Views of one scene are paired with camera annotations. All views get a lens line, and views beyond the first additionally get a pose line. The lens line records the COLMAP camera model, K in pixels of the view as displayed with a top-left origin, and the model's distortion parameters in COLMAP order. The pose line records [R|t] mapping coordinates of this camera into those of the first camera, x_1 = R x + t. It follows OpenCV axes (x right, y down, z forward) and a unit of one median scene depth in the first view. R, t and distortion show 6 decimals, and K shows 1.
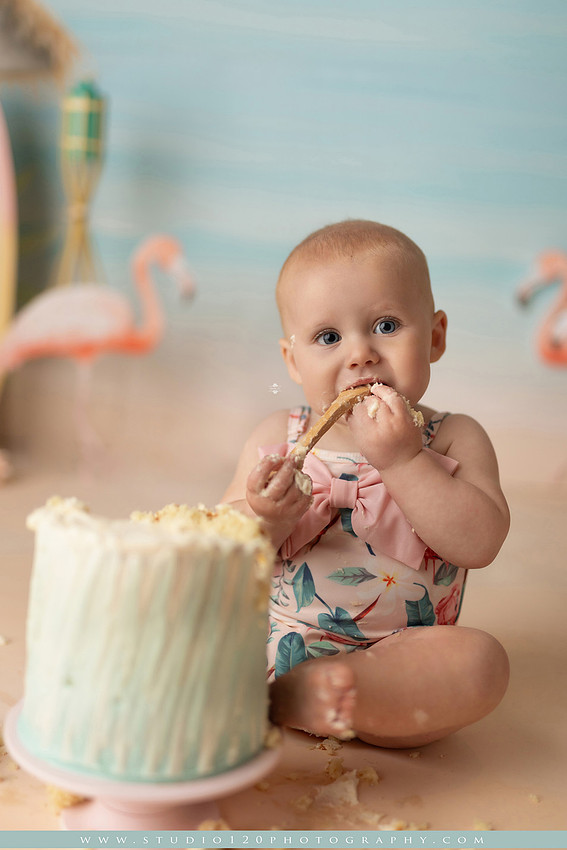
lens RADIAL K [[1213.6, 0, 283.5], [0, 1213.6, 425.0], [0, 0, 1]] dist [-0.010690, -0.011152]
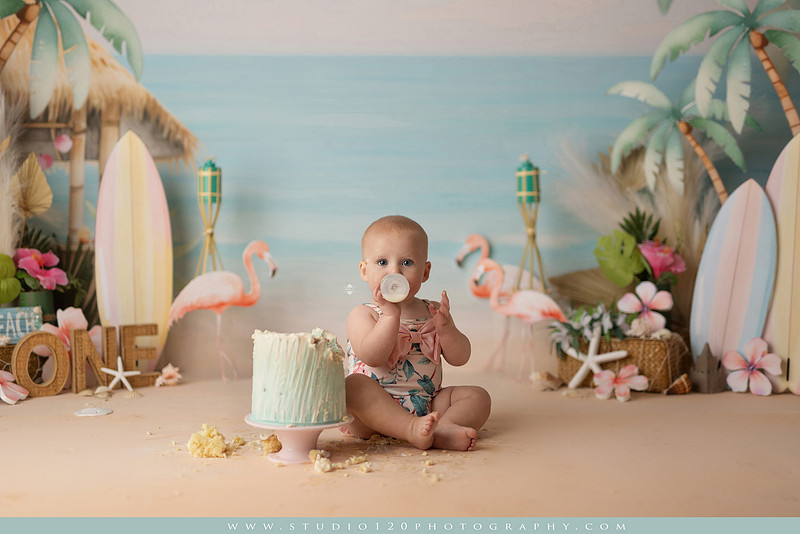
lens RADIAL K [[1168.4, 0, 400.0], [0, 1168.4, 267.0], [0, 0, 1]] dist [-0.025175, 0.021921]
pose [[0.992973, -0.075515, 0.091121, -0.113683], [0.087730, 0.986470, -0.138493, 0.320548], [-0.079429, 0.145514, 0.986163, -1.640592]]
